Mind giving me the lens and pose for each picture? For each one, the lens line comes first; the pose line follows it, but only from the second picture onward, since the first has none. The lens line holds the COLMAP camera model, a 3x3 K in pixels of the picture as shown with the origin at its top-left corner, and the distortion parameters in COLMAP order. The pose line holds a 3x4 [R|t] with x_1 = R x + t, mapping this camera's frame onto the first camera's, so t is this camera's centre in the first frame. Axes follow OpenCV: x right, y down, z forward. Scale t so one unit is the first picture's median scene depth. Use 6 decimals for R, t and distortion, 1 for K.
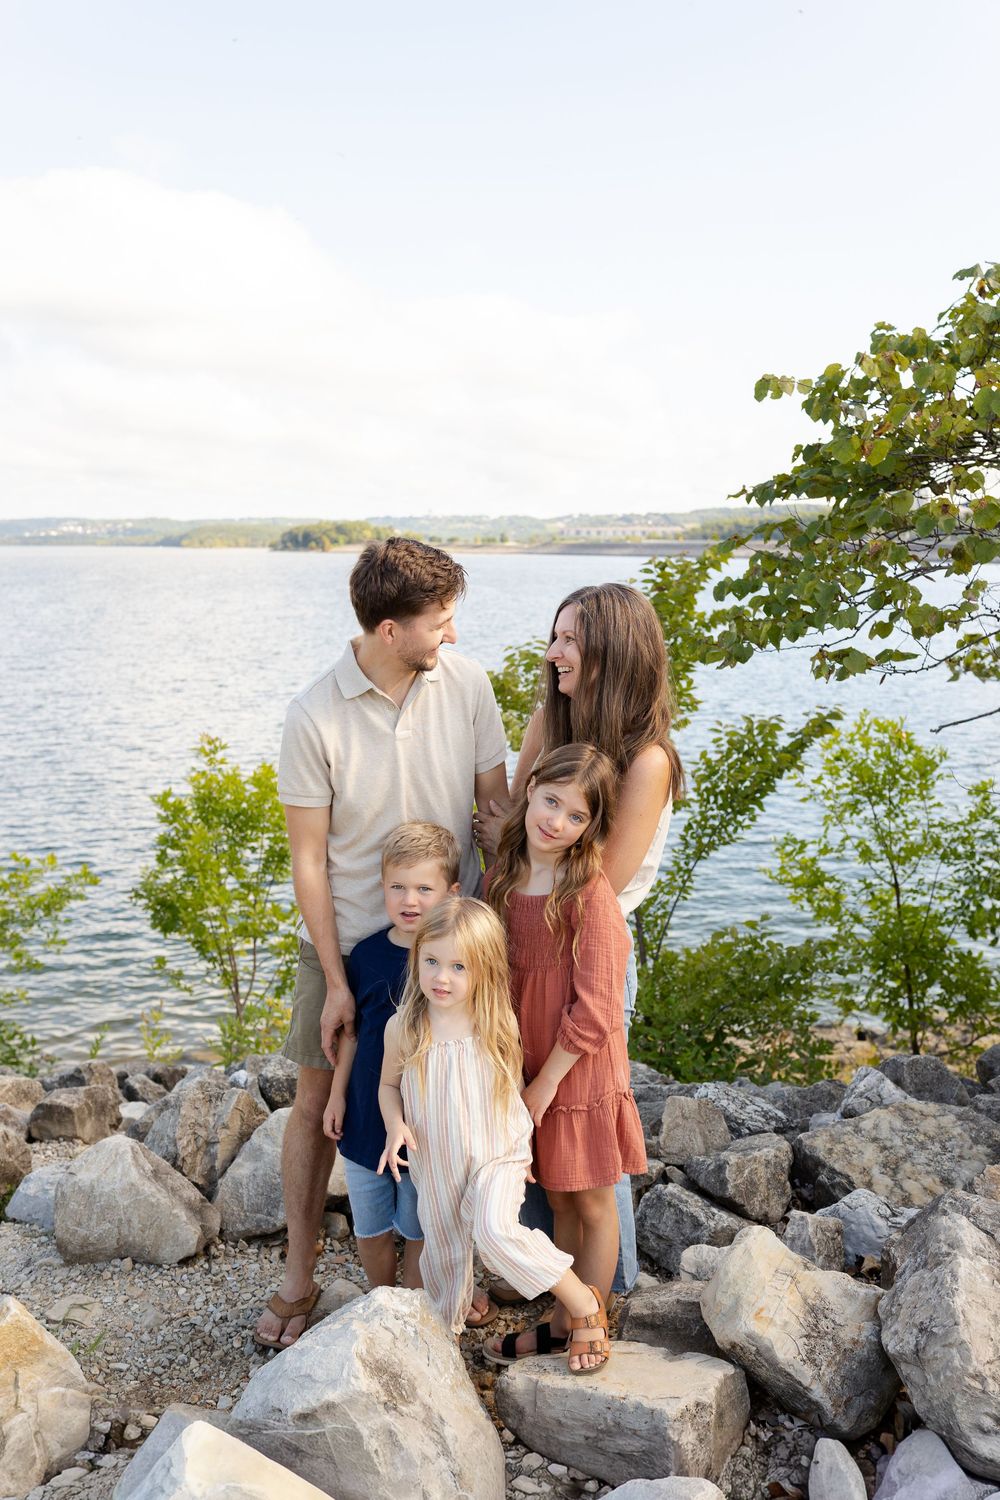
lens RADIAL K [[1430.9, 0, 503.5], [0, 1430.9, 747.7], [0, 0, 1]] dist [0.018142, 0.002463]
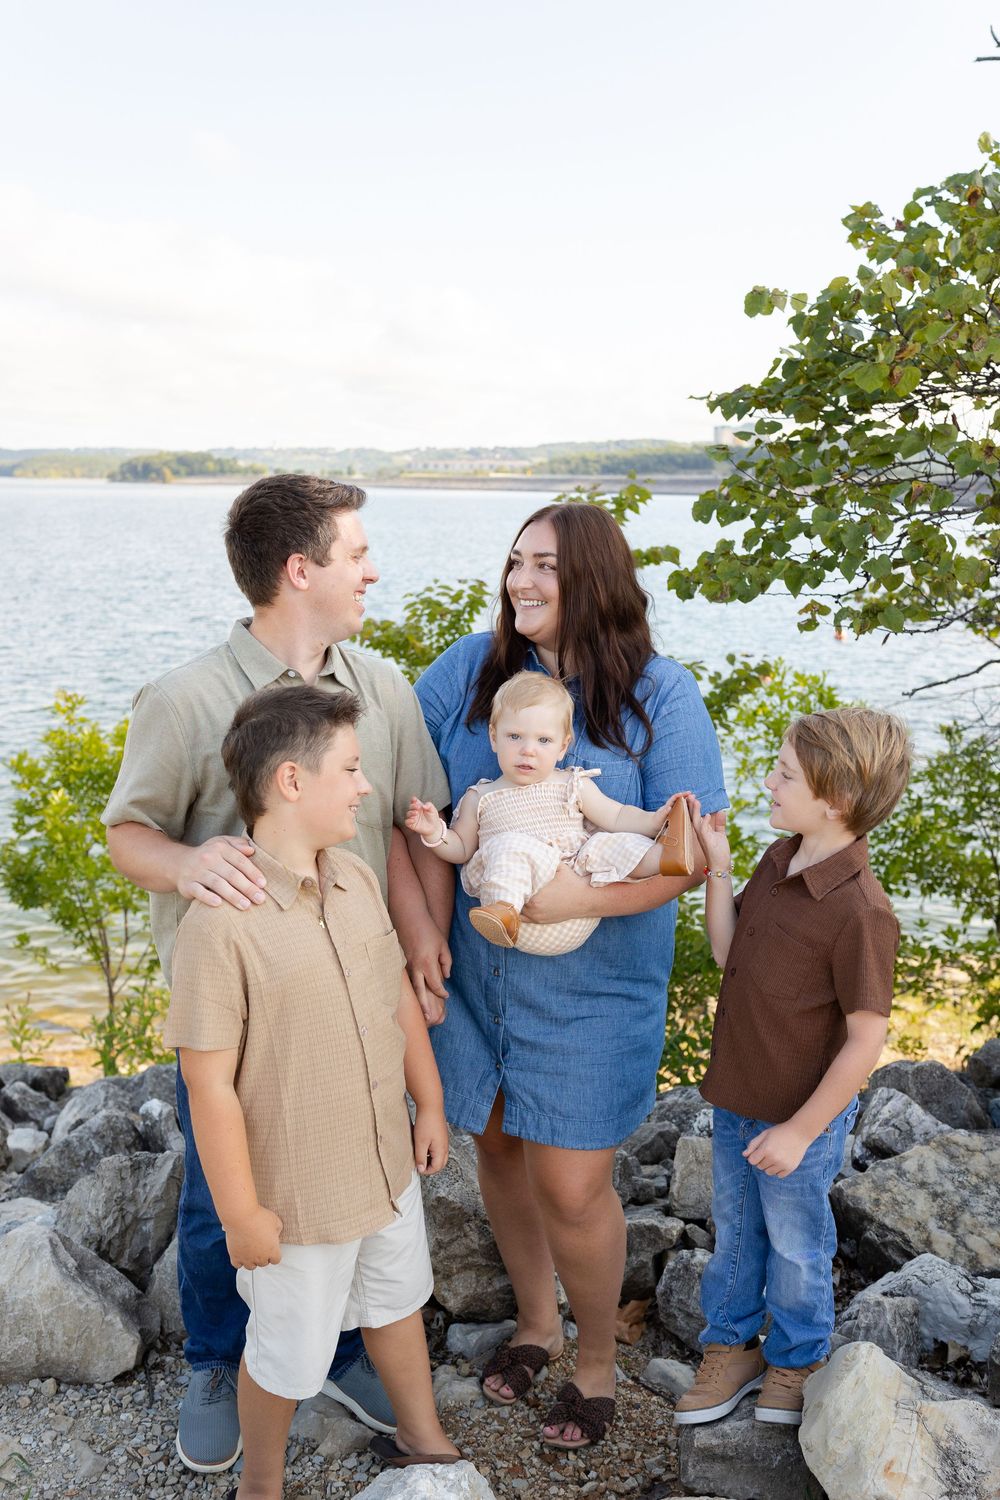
lens RADIAL K [[1431.1, 0, 505.3], [0, 1431.1, 739.6], [0, 0, 1]] dist [0.010876, -0.026665]
pose [[0.994309, -0.011447, 0.105920, -0.083548], [0.007216, 0.999164, 0.040239, -0.034210], [-0.106292, -0.039245, 0.993560, 0.174516]]
